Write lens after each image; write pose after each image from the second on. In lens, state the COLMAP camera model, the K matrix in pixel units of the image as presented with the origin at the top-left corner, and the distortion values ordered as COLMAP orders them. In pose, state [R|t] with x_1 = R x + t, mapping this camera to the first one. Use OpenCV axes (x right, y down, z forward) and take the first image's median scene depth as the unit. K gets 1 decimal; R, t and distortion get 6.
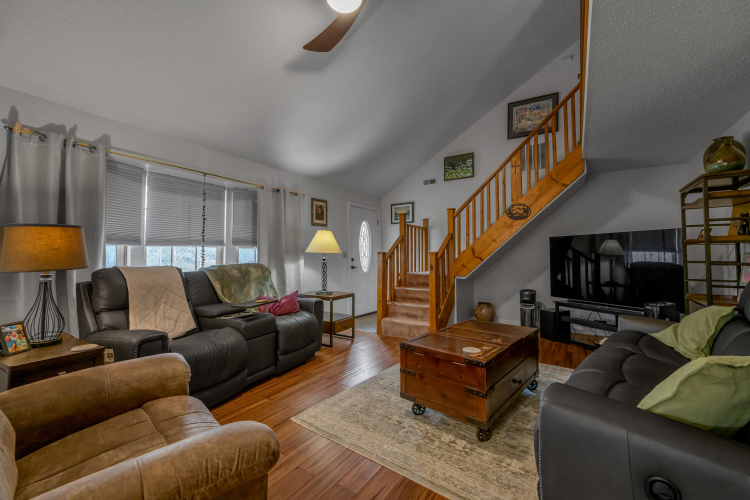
lens RADIAL K [[319.2, 0, 378.0], [0, 319.2, 249.4], [0, 0, 1]] dist [0.000097, 0.000000]
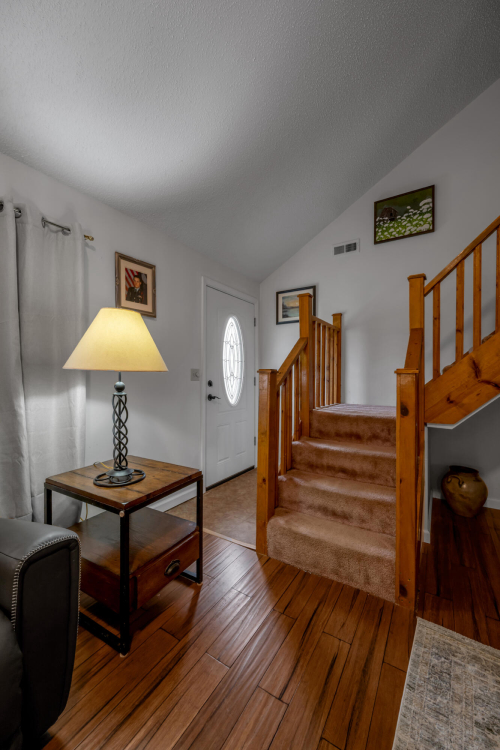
lens RADIAL K [[307.2, 0, 249.7], [0, 307.2, 376.6], [0, 0, 1]] dist [0.001372, -0.000100]
pose [[0.999993, 0.003393, 0.001488, -0.013032], [-0.003427, 0.999707, 0.023962, 0.007693], [-0.001406, -0.023967, 0.999712, 0.525904]]
